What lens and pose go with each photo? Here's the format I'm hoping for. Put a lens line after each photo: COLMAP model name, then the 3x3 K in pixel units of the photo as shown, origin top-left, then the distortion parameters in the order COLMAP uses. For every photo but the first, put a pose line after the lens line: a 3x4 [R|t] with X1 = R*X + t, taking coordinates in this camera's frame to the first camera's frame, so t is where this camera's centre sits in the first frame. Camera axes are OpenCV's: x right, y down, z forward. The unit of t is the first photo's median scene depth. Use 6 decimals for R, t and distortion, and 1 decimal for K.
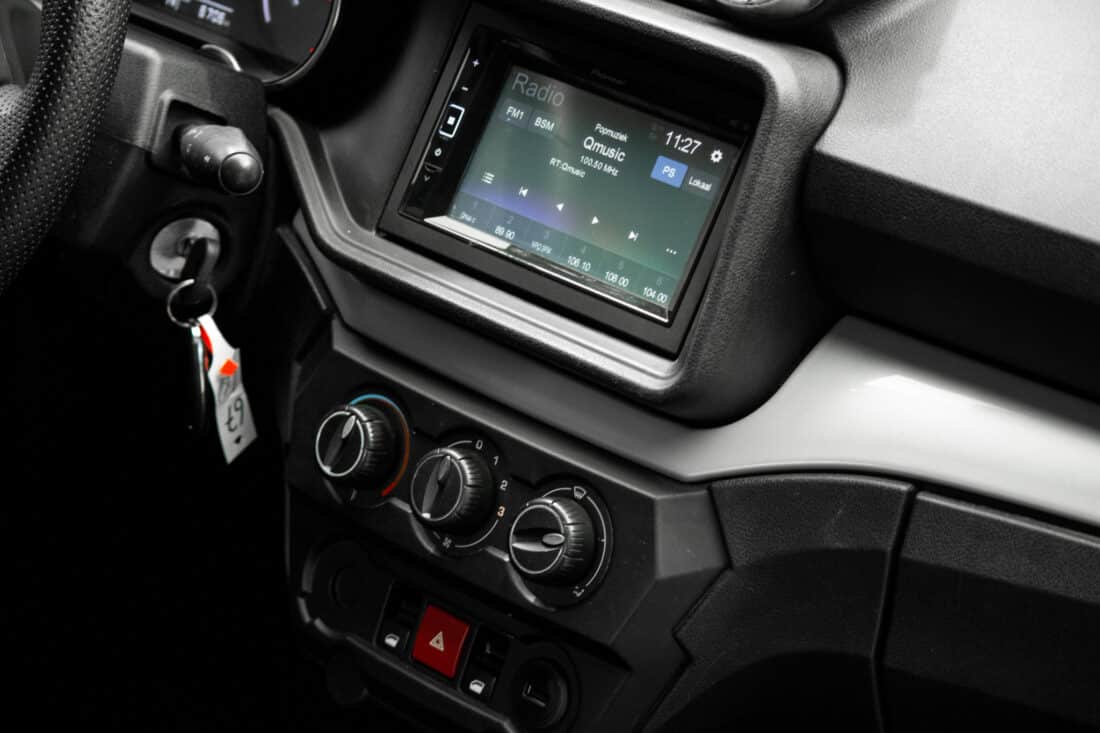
lens RADIAL K [[3333.2, 0, 550.0], [0, 3333.2, 366.5], [0, 0, 1]] dist [-0.136784, -0.110191]
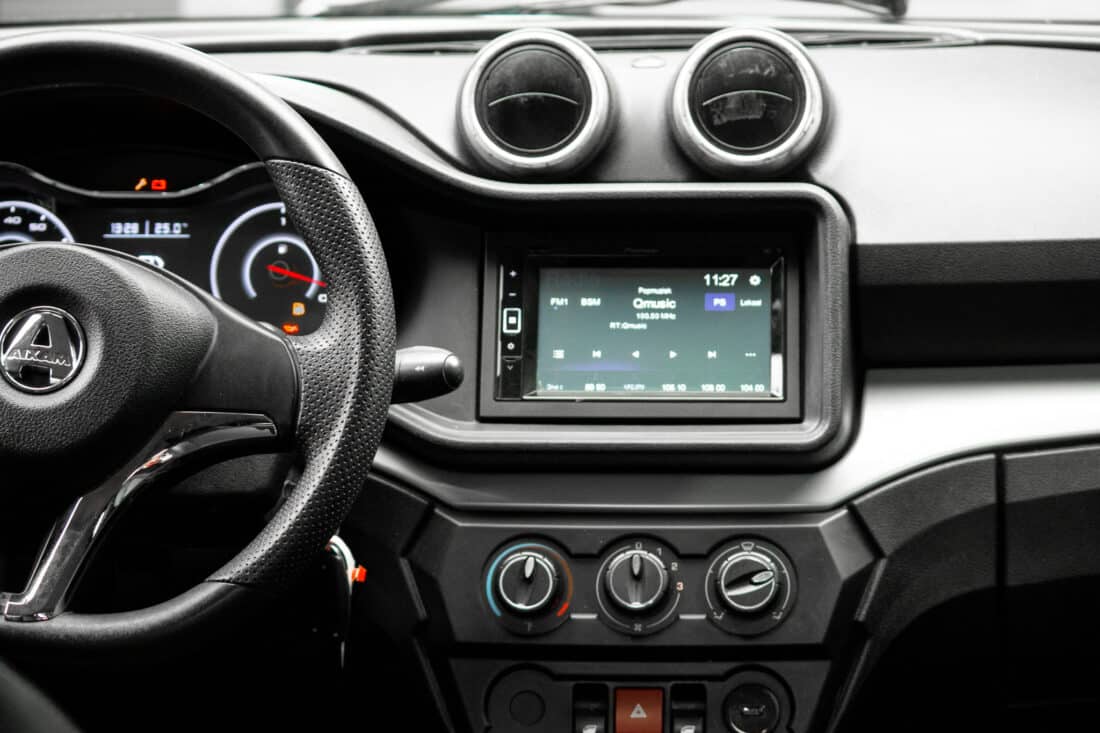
lens RADIAL K [[3333.2, 0, 550.0], [0, 3333.2, 366.5], [0, 0, 1]] dist [-0.136784, -0.110191]
pose [[0.733609, -0.188963, 0.652772, -0.875179], [0.315336, 0.945545, -0.080673, 0.051249], [-0.601981, 0.265025, 0.753247, 0.039840]]
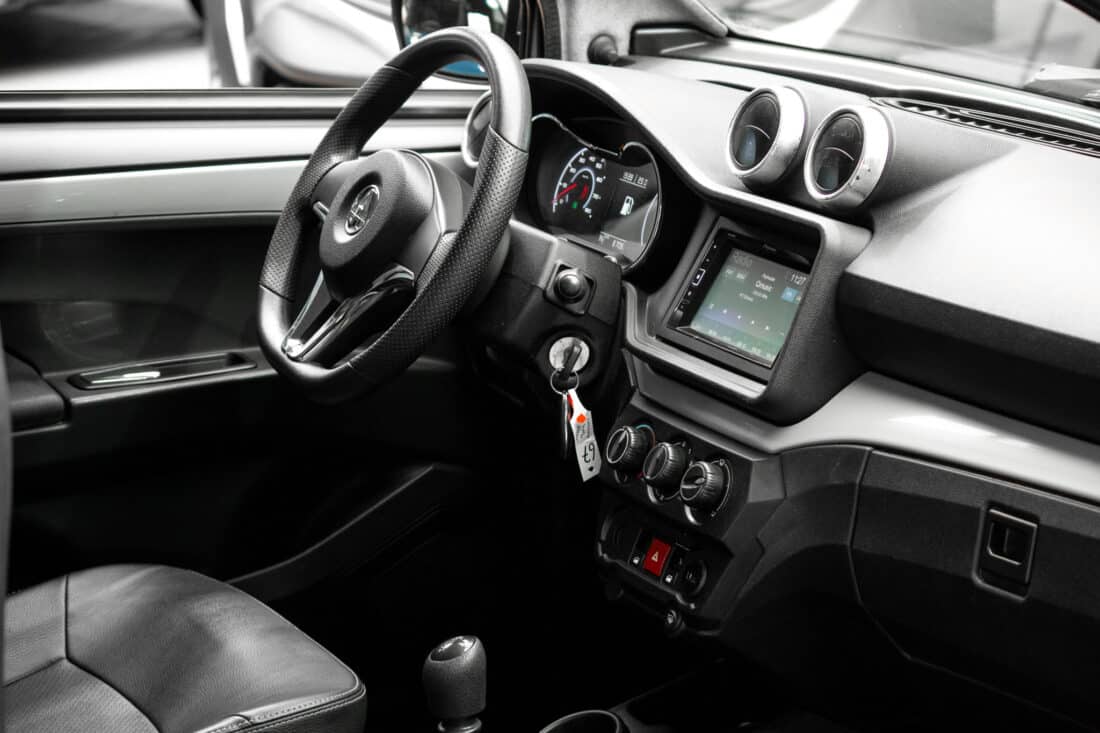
lens RADIAL K [[3362.1, 0, 549.2], [0, 3362.1, 344.9], [0, 0, 1]] dist [0.943268, 0.163707]
pose [[0.945699, 0.057913, -0.319844, 0.497745], [-0.128846, 0.970181, -0.205298, 0.360445], [0.298417, 0.235361, 0.924961, -0.739032]]
